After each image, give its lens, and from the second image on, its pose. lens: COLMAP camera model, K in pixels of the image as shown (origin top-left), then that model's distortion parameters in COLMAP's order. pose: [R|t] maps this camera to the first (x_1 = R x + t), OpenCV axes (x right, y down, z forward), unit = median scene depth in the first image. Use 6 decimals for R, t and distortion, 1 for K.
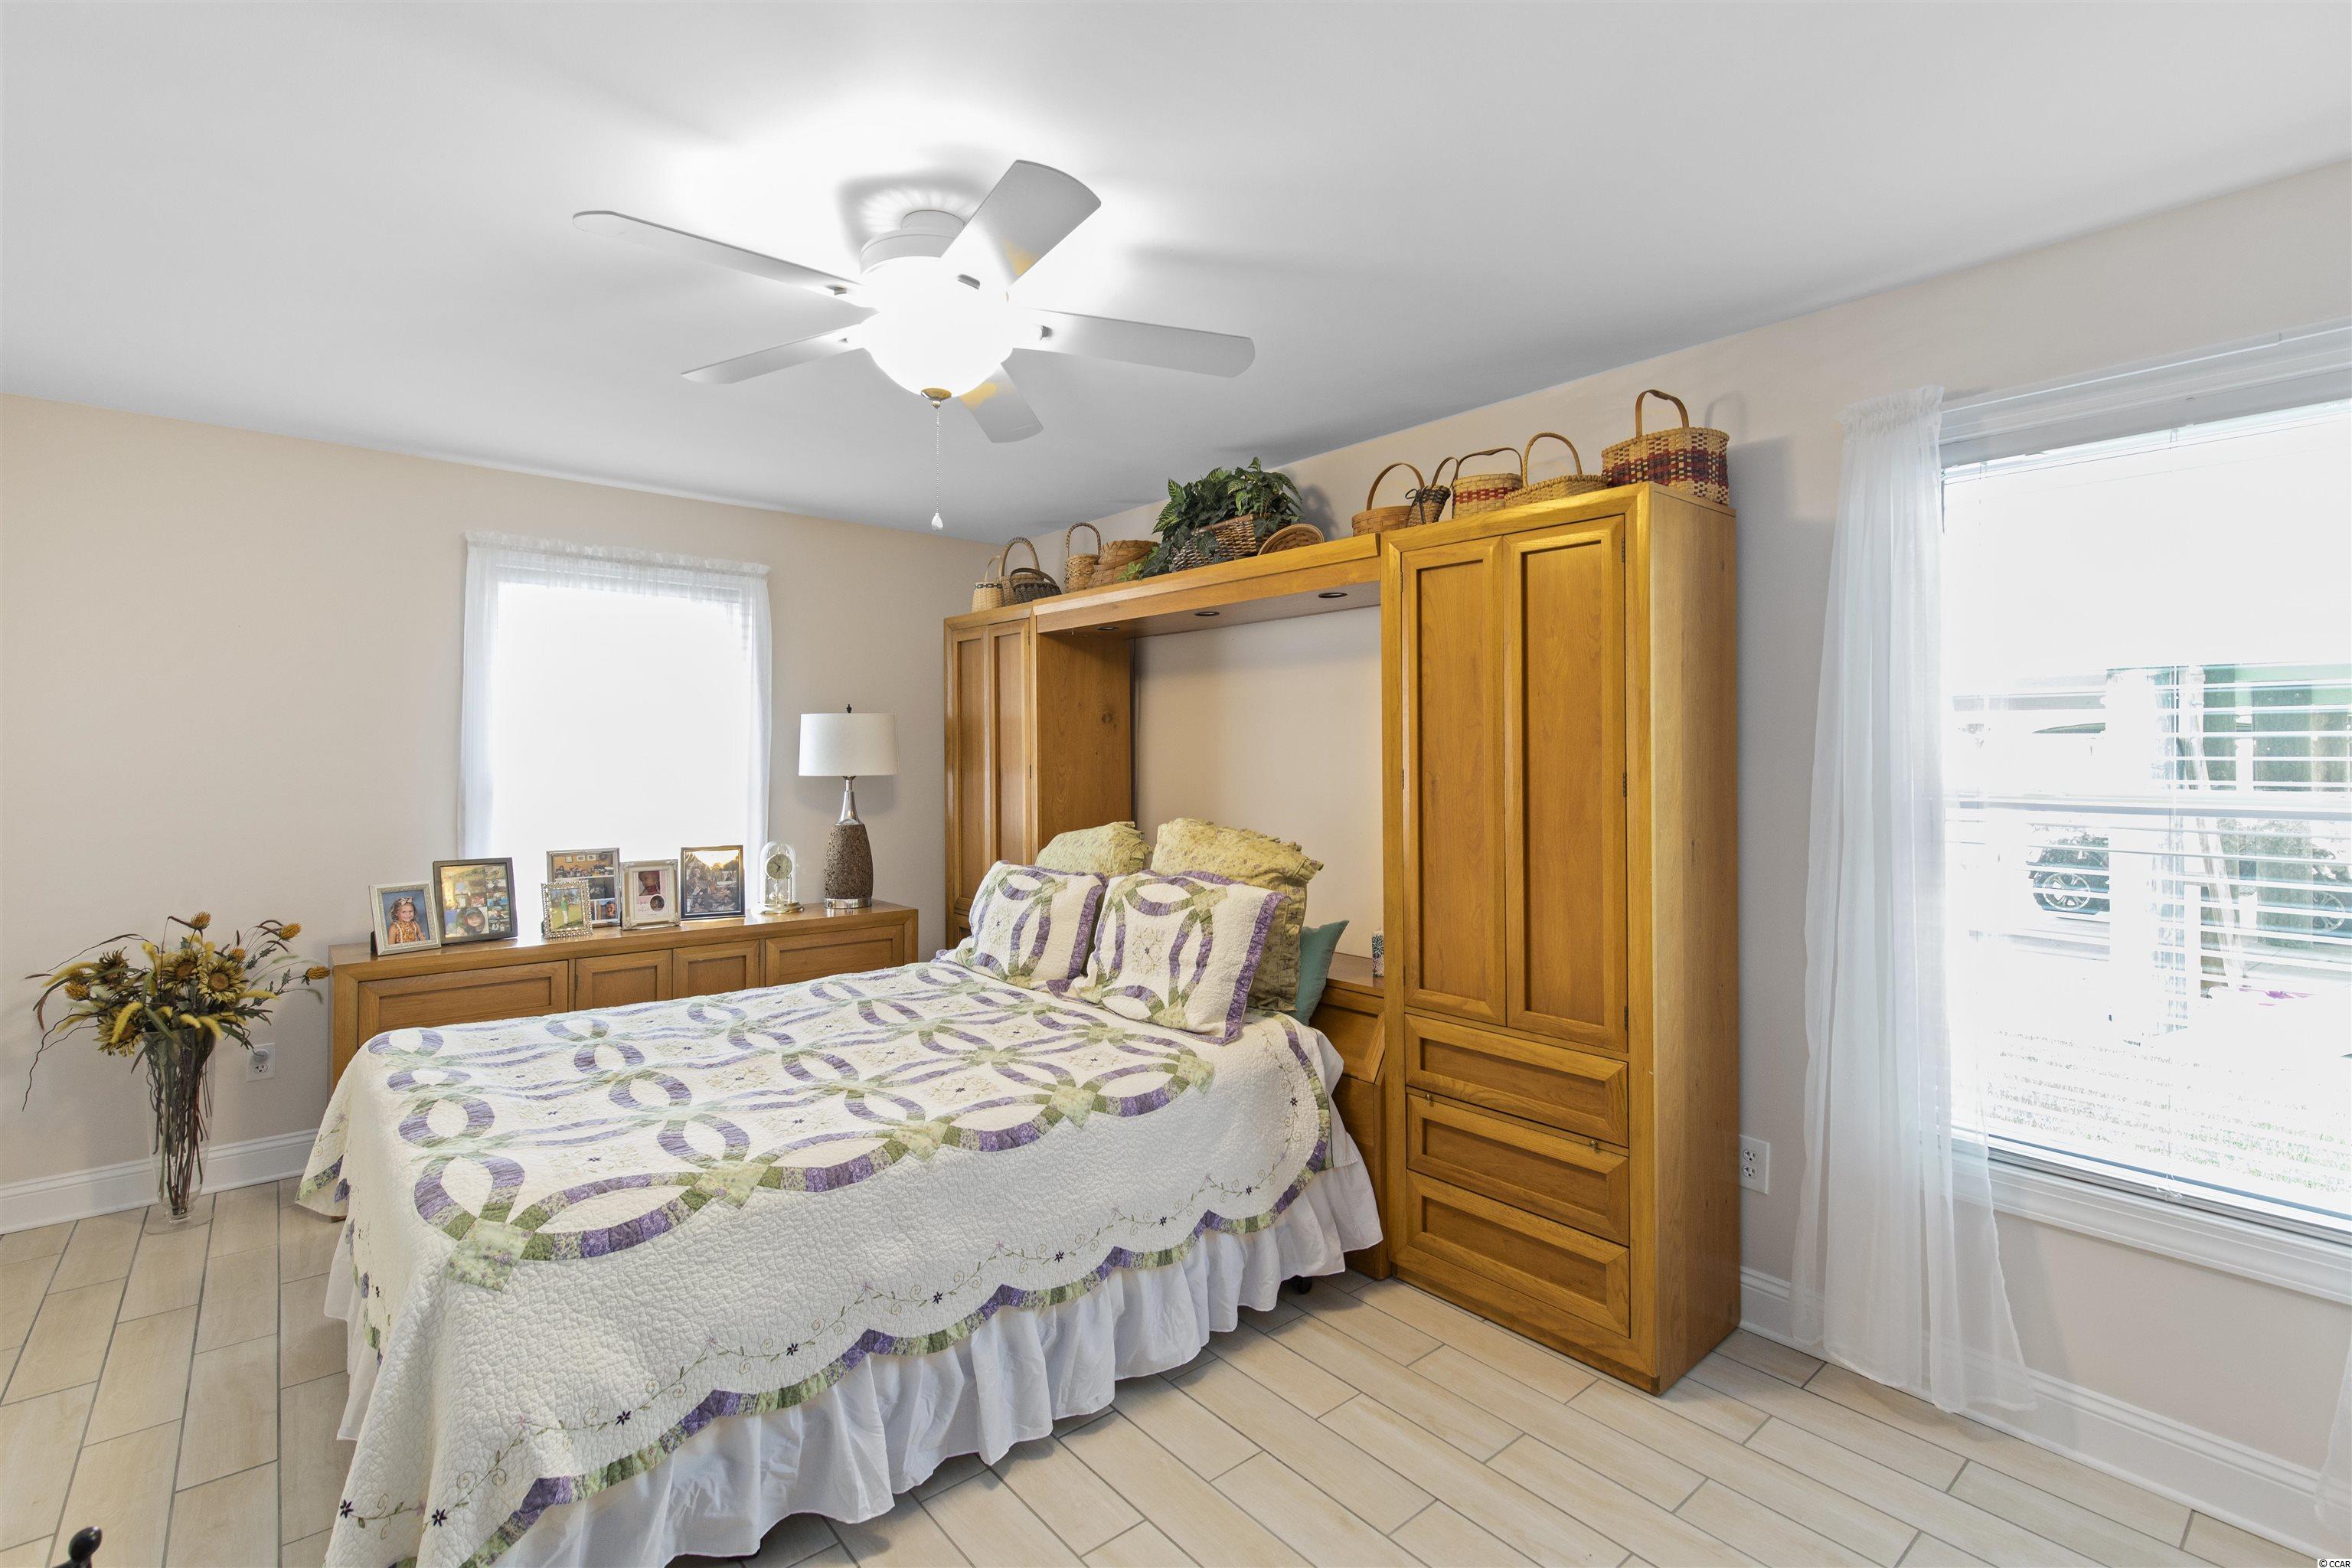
lens RADIAL K [[1060.7, 0, 1163.0], [0, 1060.7, 774.3], [0, 0, 1]] dist [0.010634, -0.002789]
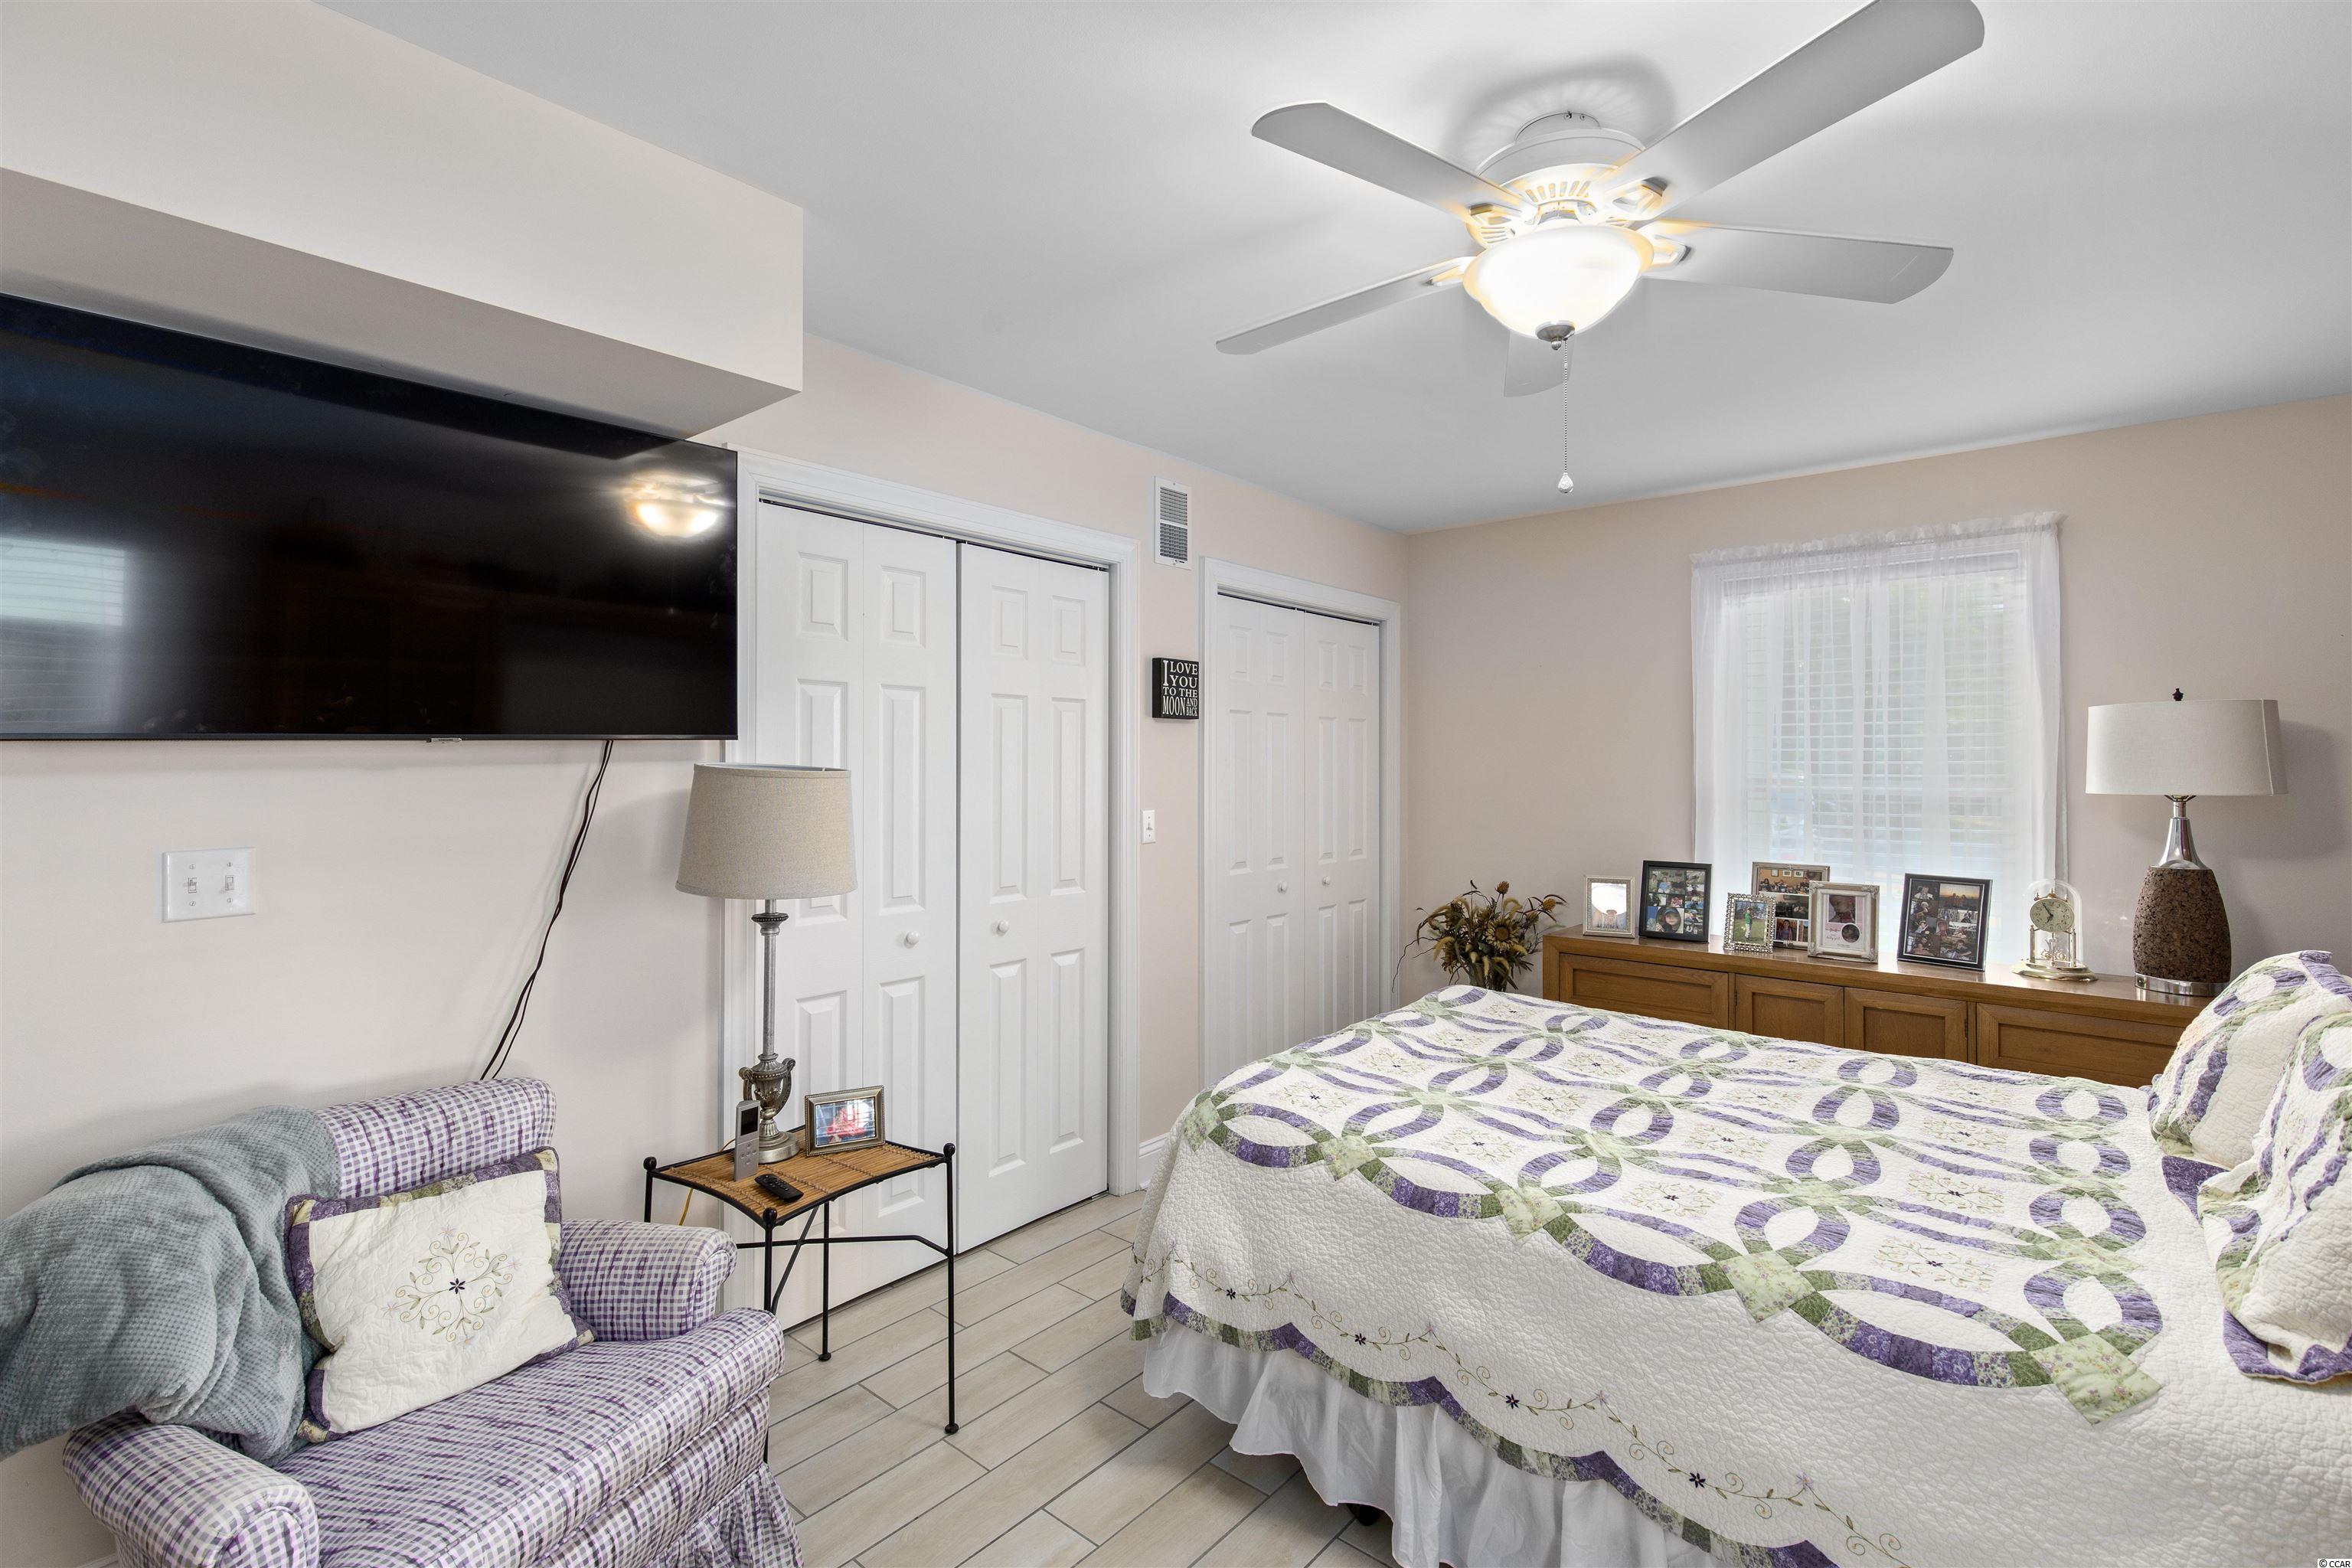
lens RADIAL K [[1060.7, 0, 1166.7], [0, 1060.7, 769.0], [0, 0, 1]] dist [0.010634, -0.002789]
pose [[0.171930, 0.003096, -0.985104, 0.427490], [-0.018531, 0.999828, -0.000092, -0.005443], [0.984935, 0.018271, 0.171957, 0.424611]]
